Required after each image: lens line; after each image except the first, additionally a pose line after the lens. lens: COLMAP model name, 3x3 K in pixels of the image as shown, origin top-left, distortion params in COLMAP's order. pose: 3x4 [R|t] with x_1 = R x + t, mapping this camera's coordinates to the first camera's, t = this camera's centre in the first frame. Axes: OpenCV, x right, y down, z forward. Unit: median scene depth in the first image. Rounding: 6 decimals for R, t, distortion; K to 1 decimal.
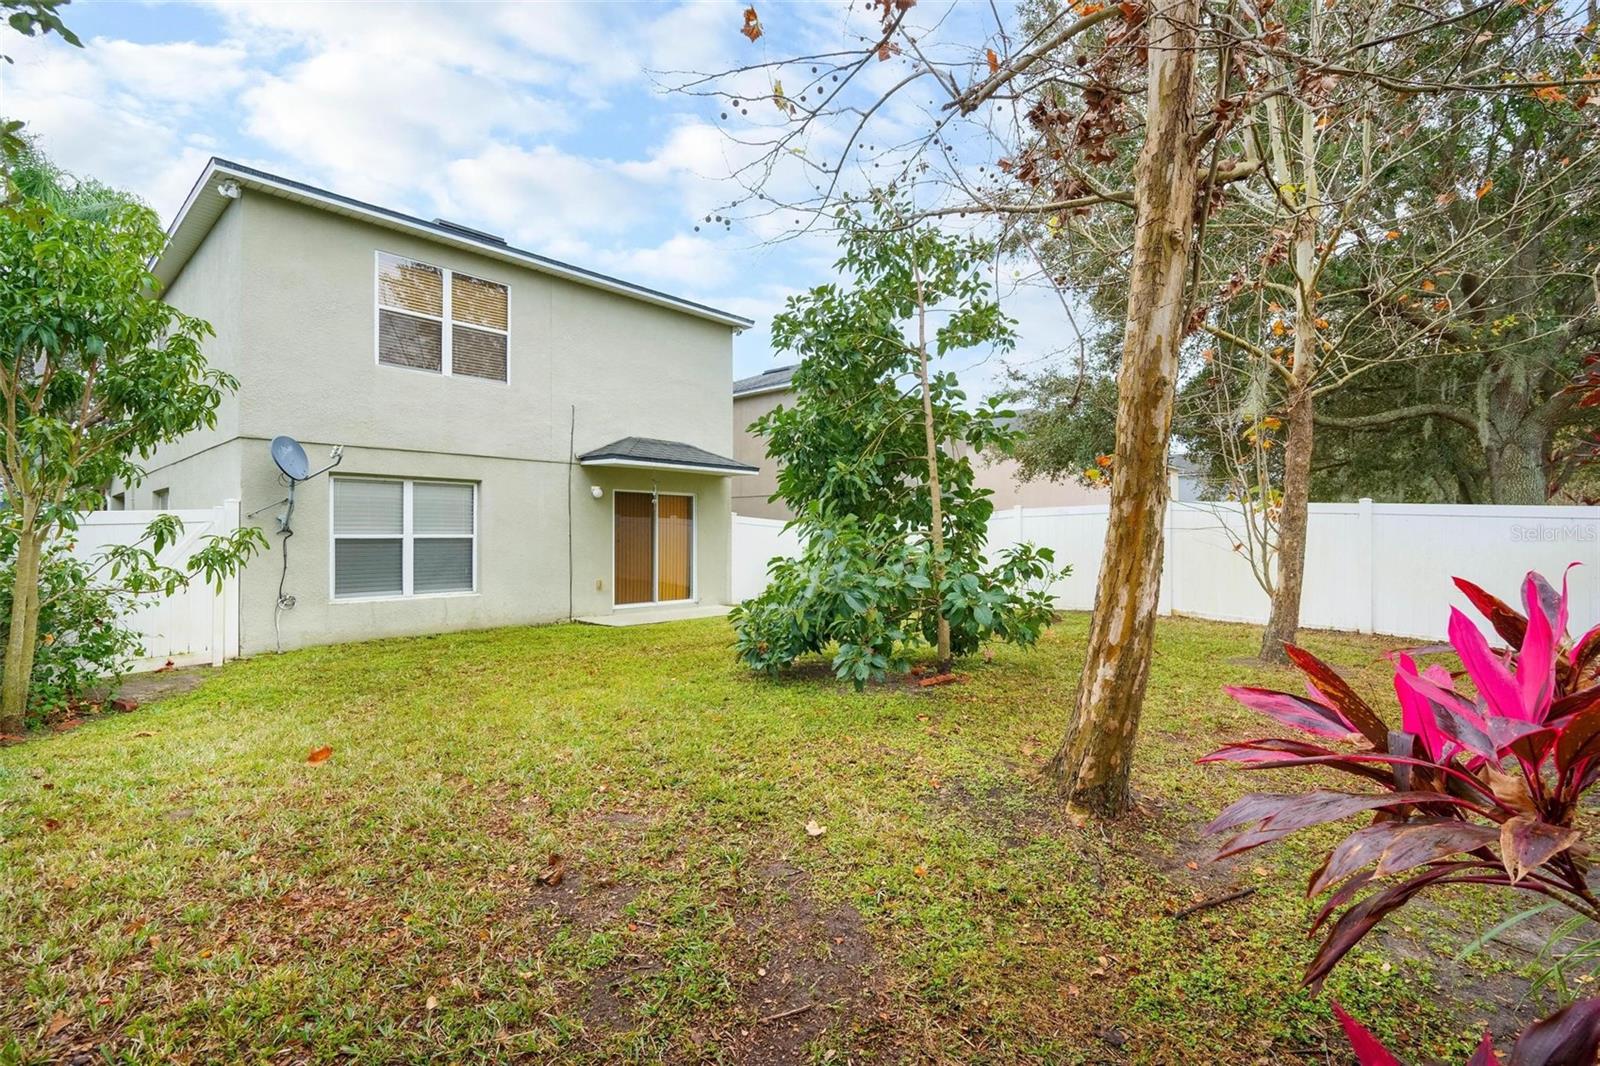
lens RADIAL K [[748.9, 0, 796.4], [0, 748.9, 526.9], [0, 0, 1]] dist [0.000147, 0.000120]
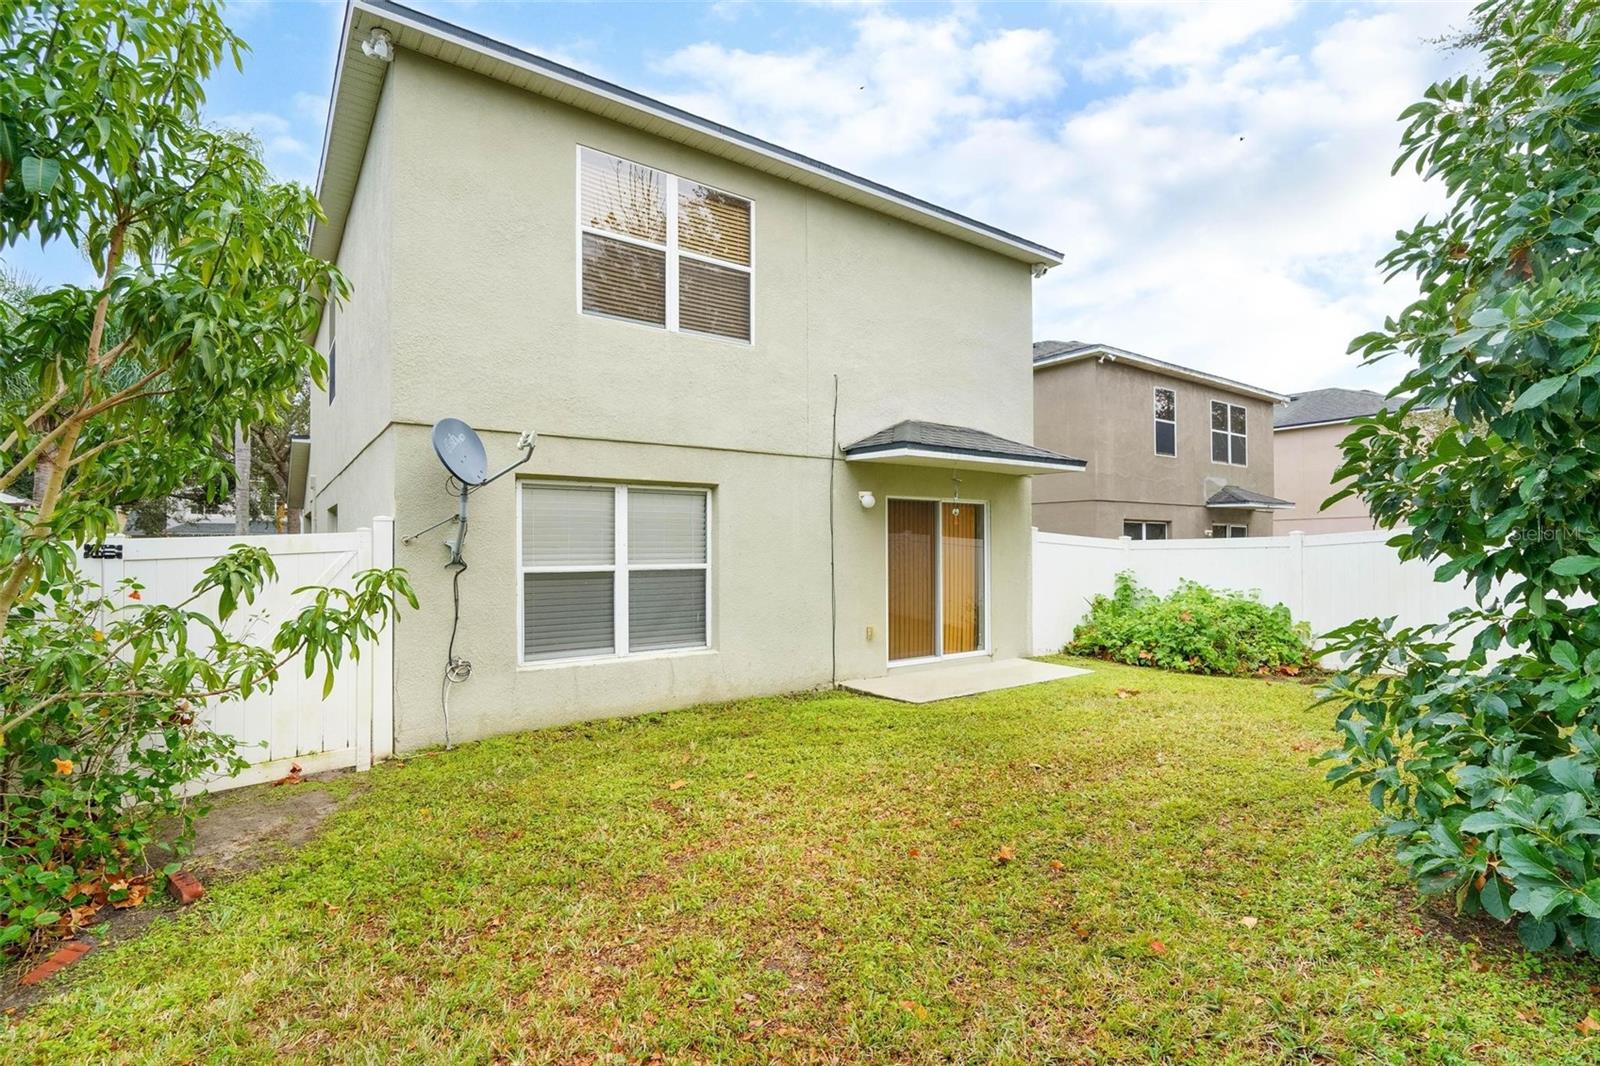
lens RADIAL K [[745.6, 0, 800.0], [0, 745.6, 533.0], [0, 0, 1]] dist [-0.002900, -0.000275]
pose [[0.981912, -0.008968, -0.189126, -0.227337], [0.007429, 0.999933, -0.008846, -0.011773], [0.189193, 0.007281, 0.981913, 0.360333]]
